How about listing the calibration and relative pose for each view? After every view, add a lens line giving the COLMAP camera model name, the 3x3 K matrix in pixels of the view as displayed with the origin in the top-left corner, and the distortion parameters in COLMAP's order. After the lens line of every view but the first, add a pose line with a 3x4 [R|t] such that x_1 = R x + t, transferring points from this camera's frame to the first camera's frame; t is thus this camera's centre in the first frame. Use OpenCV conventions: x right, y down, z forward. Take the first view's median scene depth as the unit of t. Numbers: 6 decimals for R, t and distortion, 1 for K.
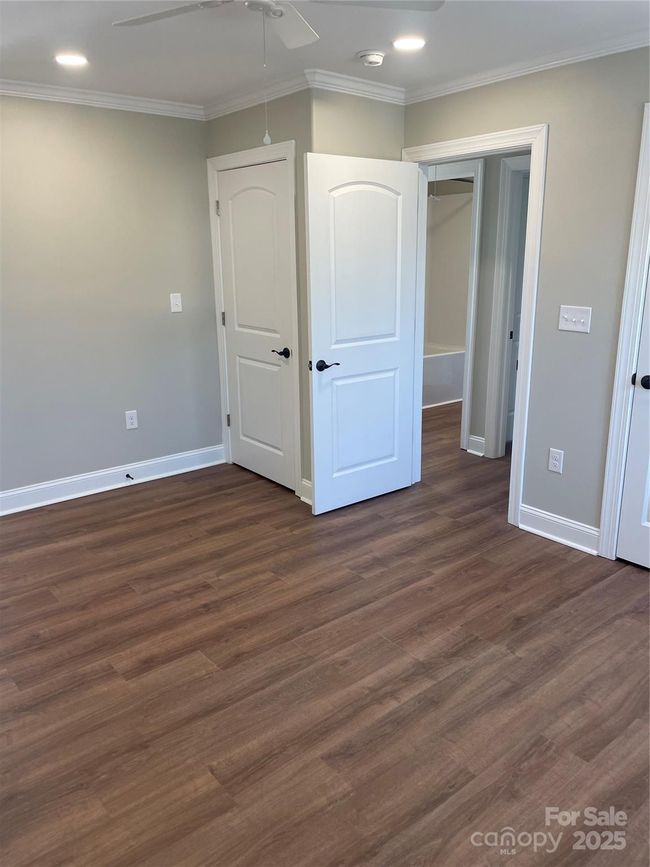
lens RADIAL K [[647.6, 0, 325.4], [0, 647.6, 434.0], [0, 0, 1]] dist [0.078725, -0.104533]
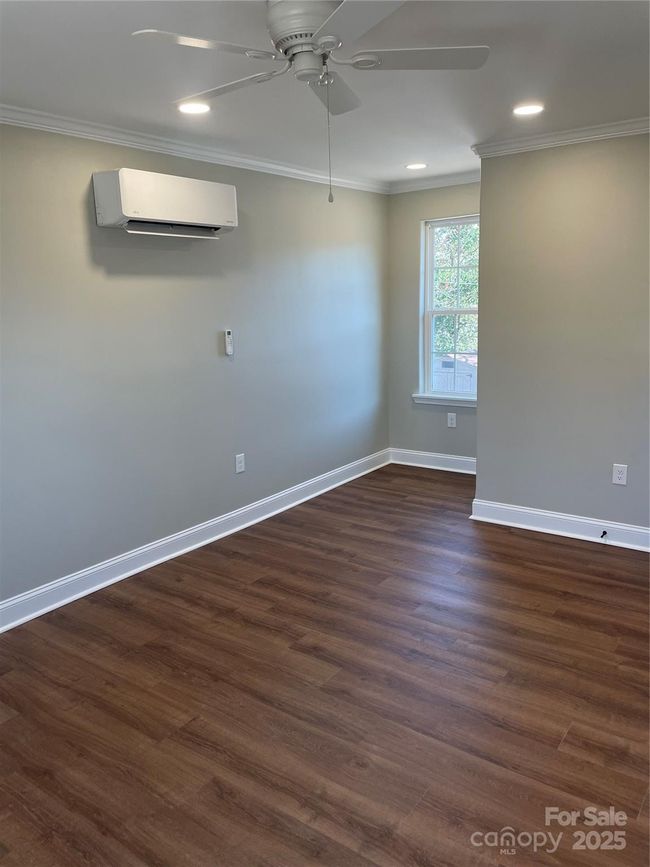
lens RADIAL K [[647.6, 0, 325.2], [0, 647.6, 434.8], [0, 0, 1]] dist [0.078725, -0.104533]
pose [[0.260889, 0.207127, -0.942887, 0.729469], [-0.235433, 0.960871, 0.145936, -0.185627], [0.936220, 0.183914, 0.299446, 0.588341]]
